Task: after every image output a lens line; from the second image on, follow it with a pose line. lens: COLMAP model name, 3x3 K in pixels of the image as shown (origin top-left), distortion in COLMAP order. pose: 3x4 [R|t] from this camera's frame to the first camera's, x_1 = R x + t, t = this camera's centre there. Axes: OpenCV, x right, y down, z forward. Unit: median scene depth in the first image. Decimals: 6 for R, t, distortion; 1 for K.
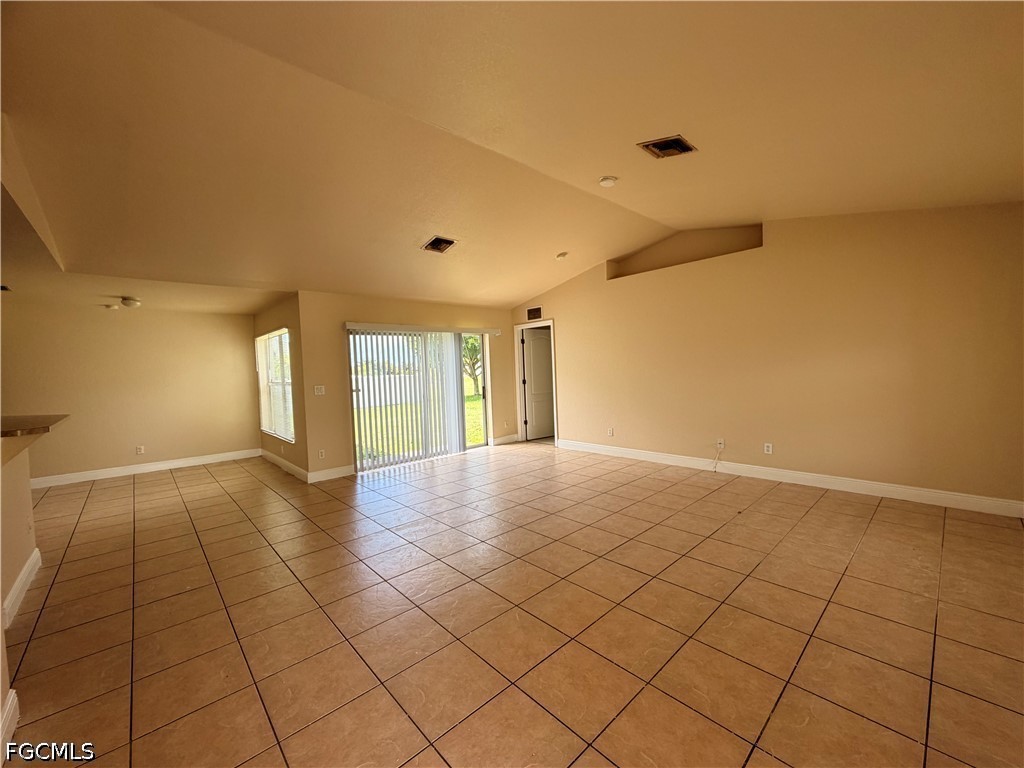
lens RADIAL K [[416.1, 0, 512.0], [0, 416.1, 384.0], [0, 0, 1]] dist [0.000904, 0.000092]
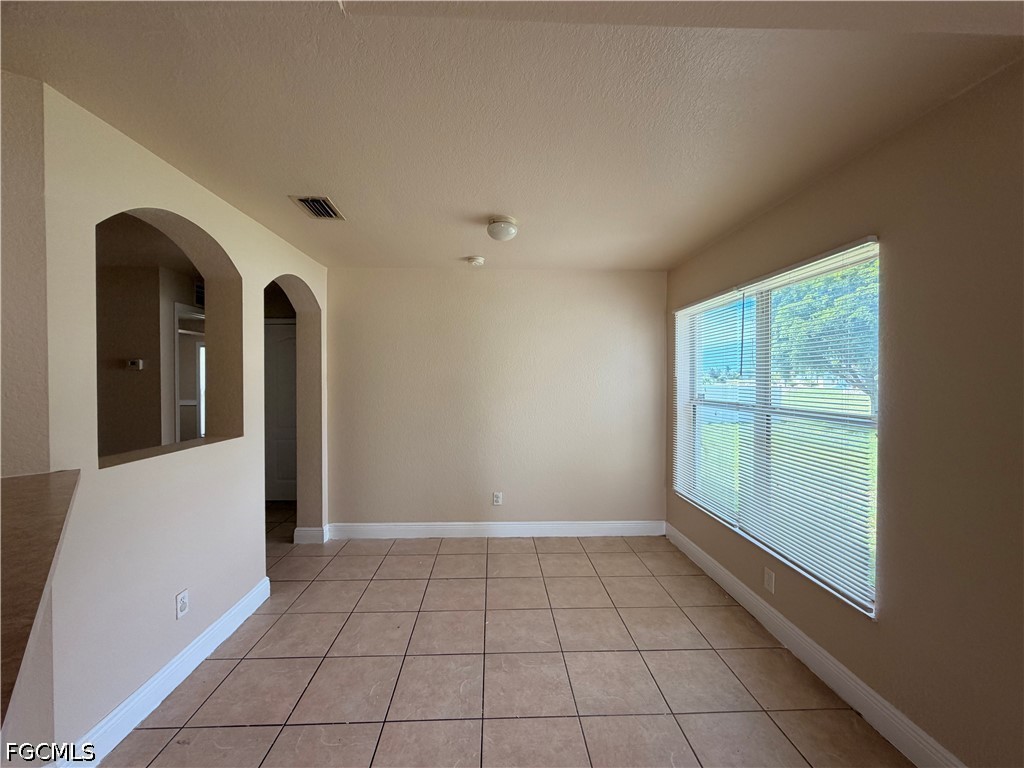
lens RADIAL K [[409.9, 0, 509.8], [0, 409.9, 383.7], [0, 0, 1]] dist [0.000028, -0.000135]
pose [[0.764256, 0.048244, -0.643106, -0.444445], [-0.056713, 0.998362, 0.007497, -0.014212], [0.642415, 0.030743, 0.765740, 0.484680]]
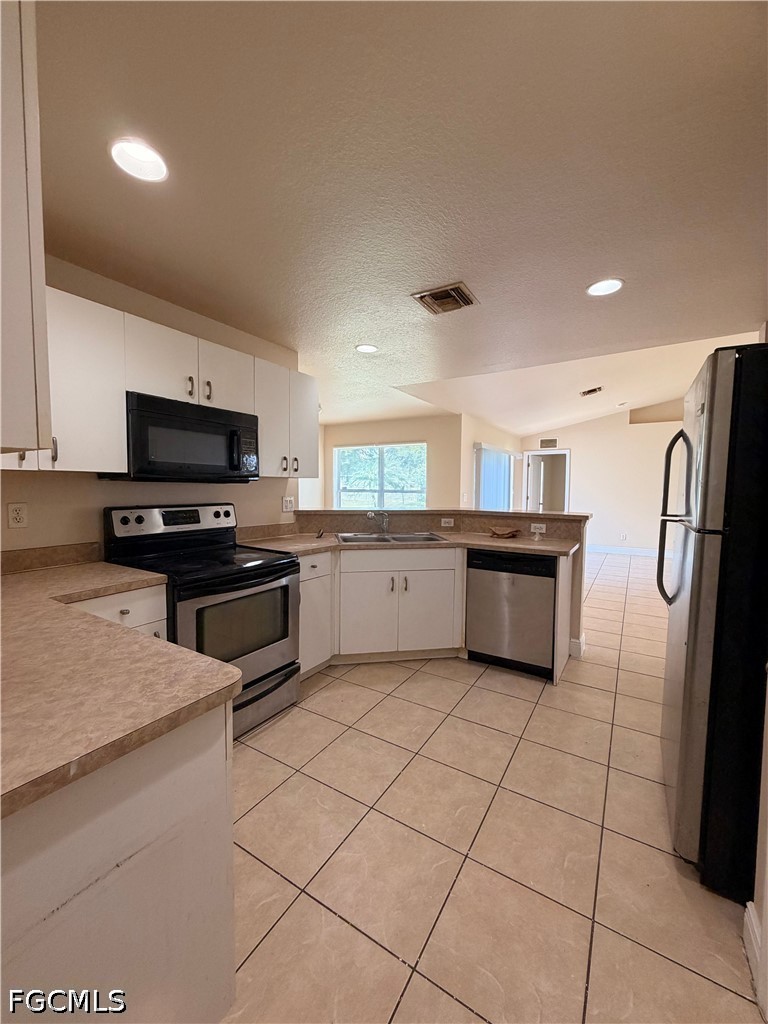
lens RADIAL K [[407.9, 0, 384.0], [0, 407.9, 512.0], [0, 0, 1]] dist [-0.000508, -0.000296]
pose [[0.960696, 0.031310, 0.275831, -0.793078], [-0.038002, 0.999098, 0.018948, 0.035641], [-0.274989, -0.028686, 0.961019, -0.062961]]
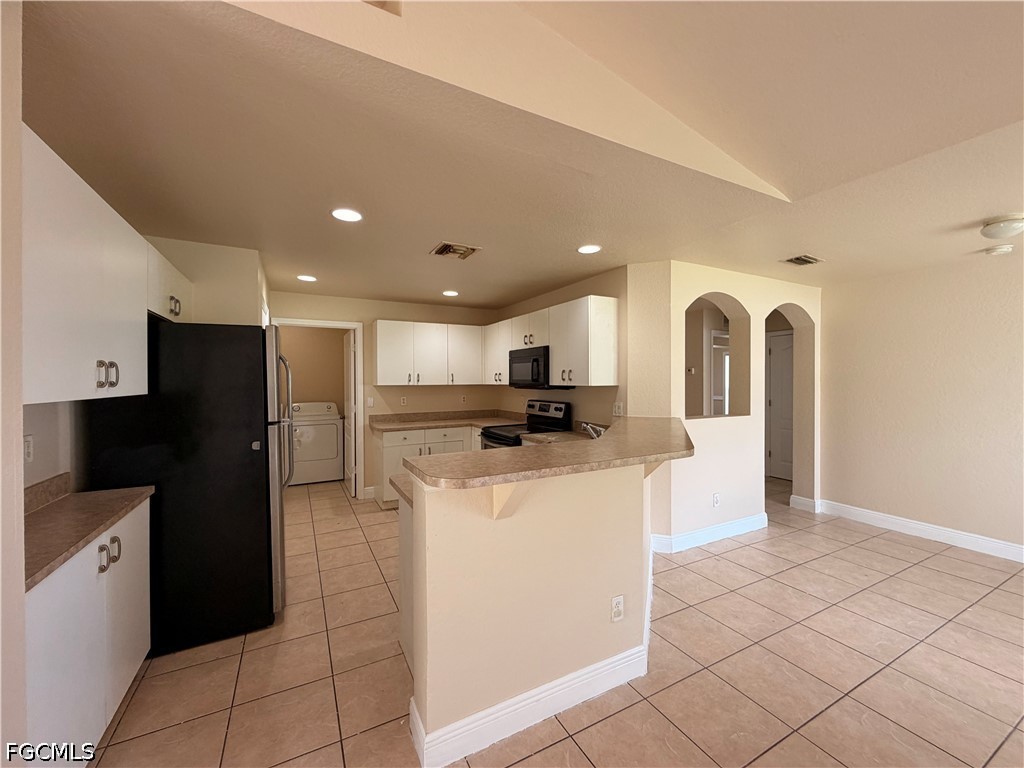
lens RADIAL K [[409.9, 0, 509.8], [0, 409.9, 383.7], [0, 0, 1]] dist [0.000028, -0.000135]
pose [[-0.255892, 0.047490, -0.965538, -0.228240], [-0.026308, 0.998081, 0.056063, -0.019235], [0.966347, 0.039747, -0.254152, 0.433496]]
